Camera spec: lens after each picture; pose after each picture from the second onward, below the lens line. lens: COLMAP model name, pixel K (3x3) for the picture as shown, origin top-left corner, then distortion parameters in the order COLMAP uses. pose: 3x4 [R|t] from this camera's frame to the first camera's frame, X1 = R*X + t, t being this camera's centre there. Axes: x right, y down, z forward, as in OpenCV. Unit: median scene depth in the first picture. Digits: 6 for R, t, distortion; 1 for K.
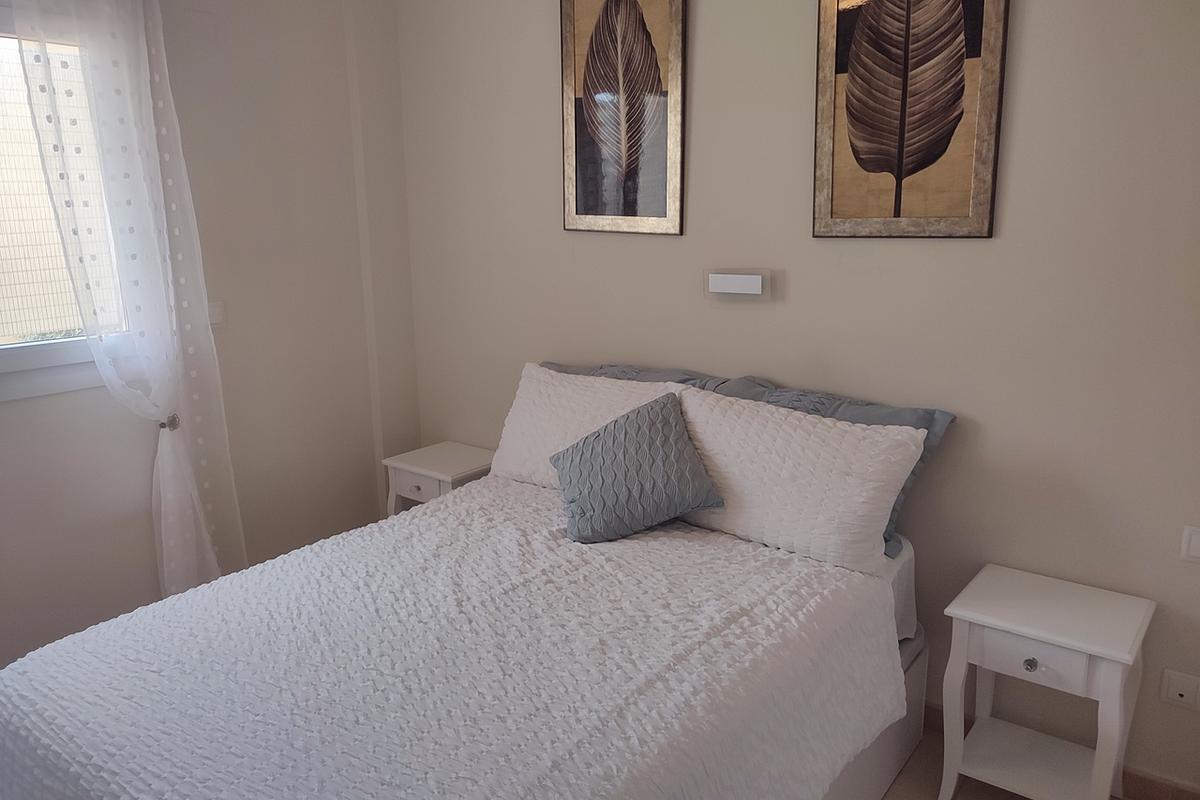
lens RADIAL K [[870.8, 0, 595.8], [0, 870.8, 396.6], [0, 0, 1]] dist [0.035312, -0.031805]
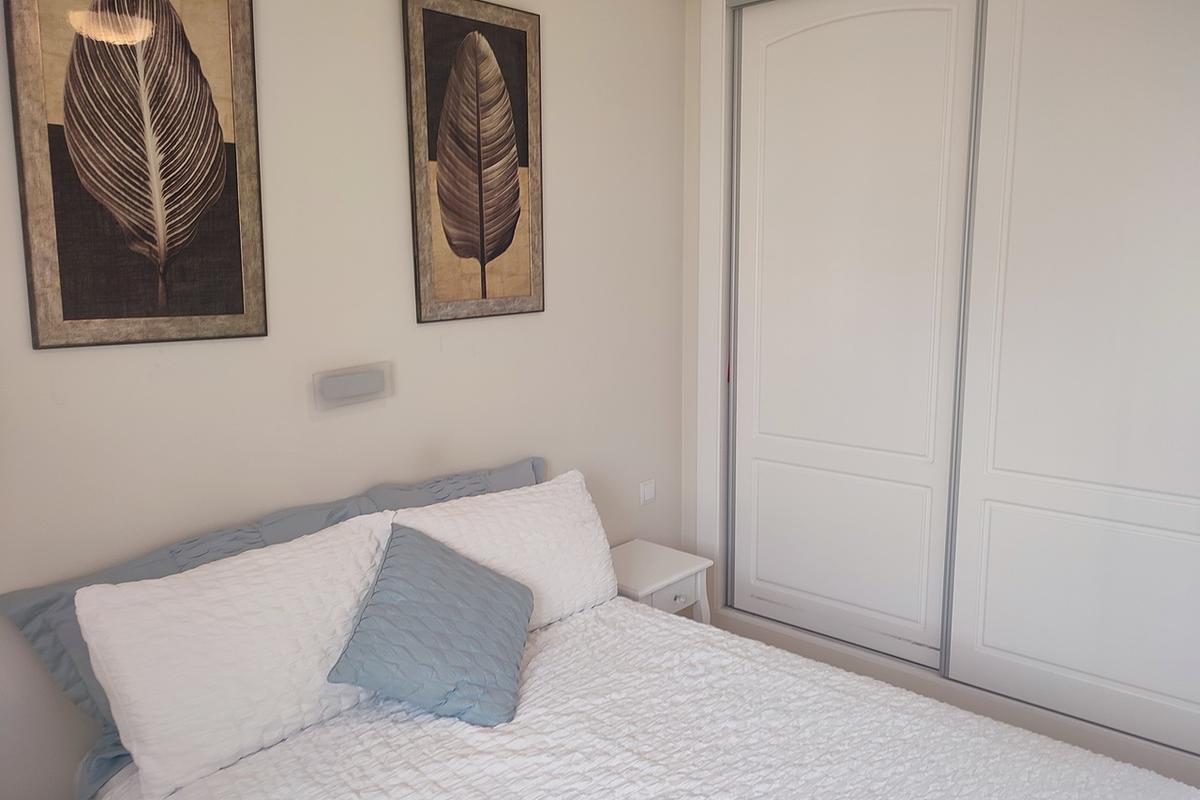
lens RADIAL K [[870.8, 0, 592.5], [0, 870.8, 401.1], [0, 0, 1]] dist [0.035312, -0.031805]
pose [[0.080056, -0.149954, 0.985447, -0.740357], [0.240715, 0.962268, 0.126872, -0.187418], [-0.967289, 0.227055, 0.113131, 0.775633]]
